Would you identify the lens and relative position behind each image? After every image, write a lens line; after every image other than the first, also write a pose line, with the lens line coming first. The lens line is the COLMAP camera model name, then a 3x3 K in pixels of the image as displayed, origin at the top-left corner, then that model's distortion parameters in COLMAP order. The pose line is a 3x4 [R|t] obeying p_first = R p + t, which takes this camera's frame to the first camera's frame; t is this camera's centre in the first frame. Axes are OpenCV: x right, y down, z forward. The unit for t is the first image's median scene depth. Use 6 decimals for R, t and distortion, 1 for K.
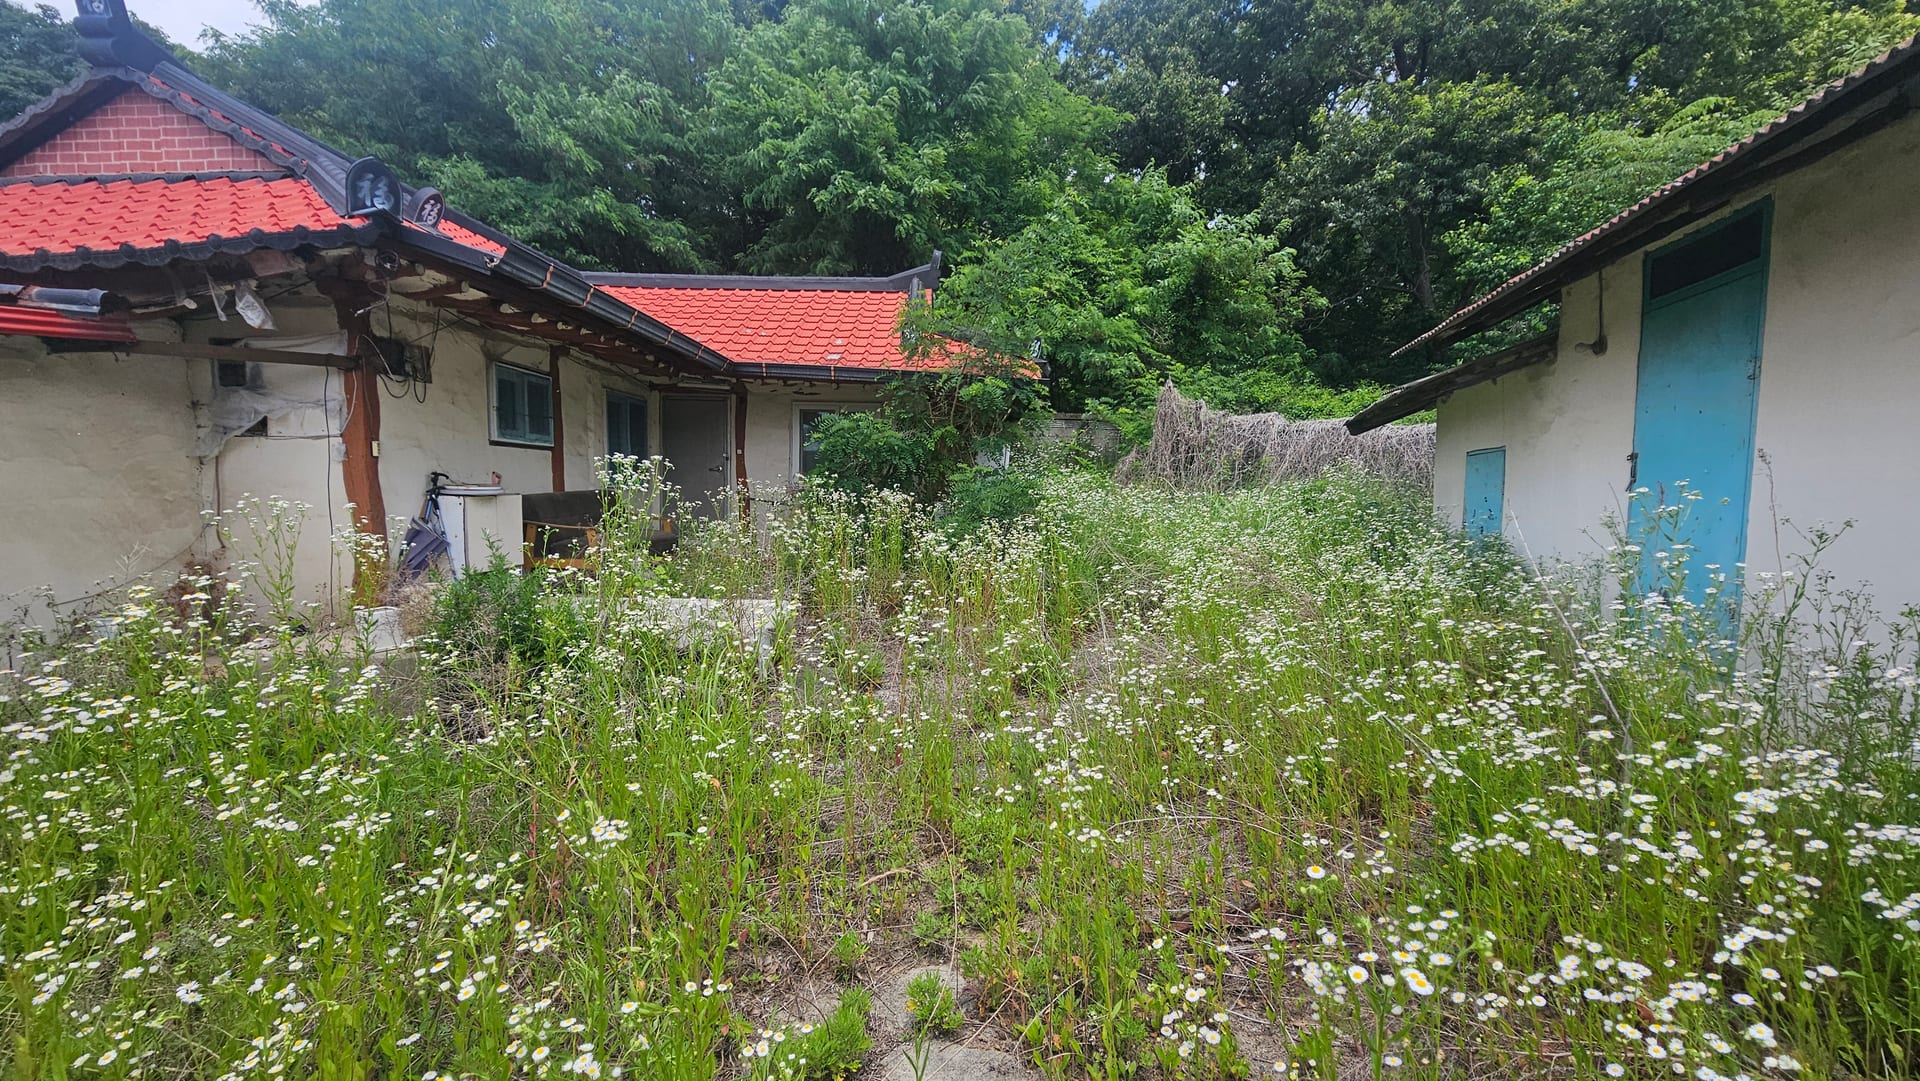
lens RADIAL K [[794.1, 0, 951.7], [0, 794.1, 547.3], [0, 0, 1]] dist [-0.001374, -0.000192]
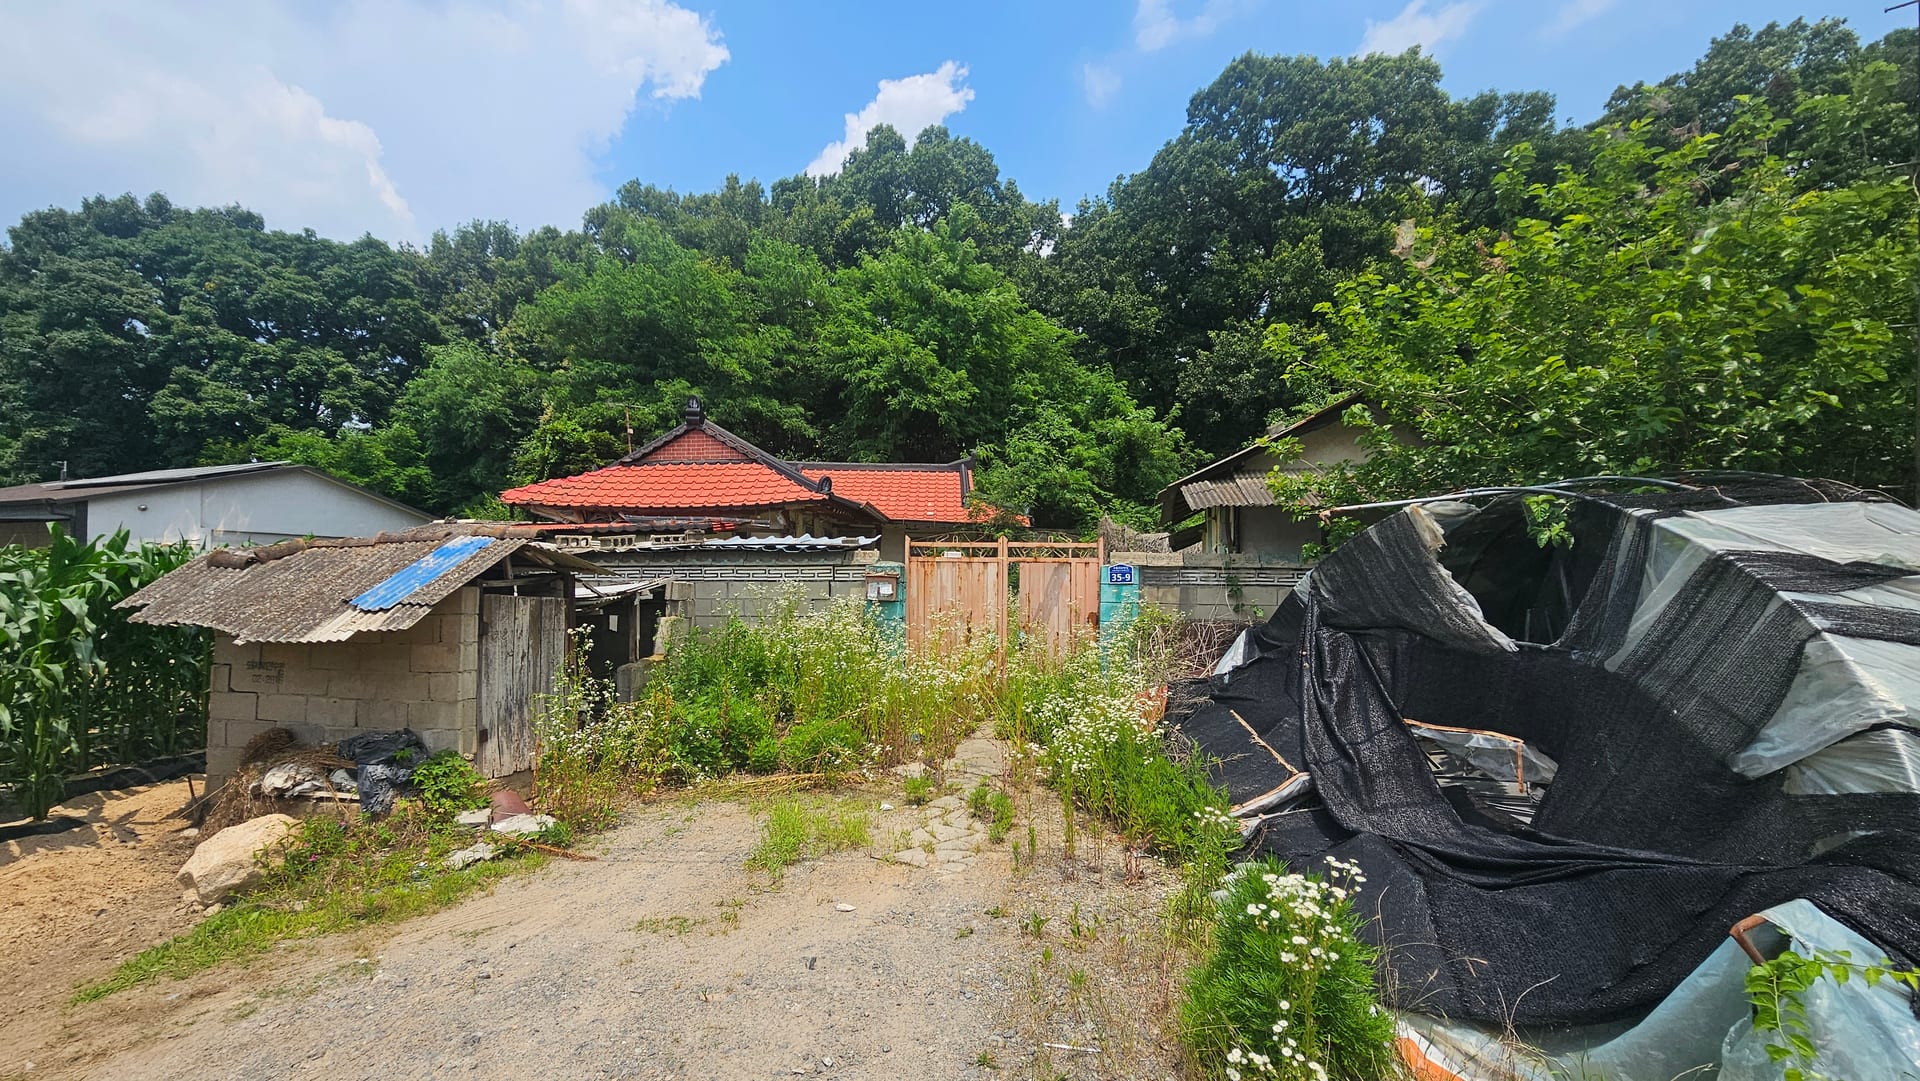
lens RADIAL K [[794.1, 0, 951.7], [0, 794.1, 547.3], [0, 0, 1]] dist [-0.001374, -0.000192]
pose [[0.999996, 0.002398, -0.001362, -0.035555], [-0.002546, 0.992507, -0.122162, 0.053630], [0.001059, 0.122165, 0.992509, -0.538962]]
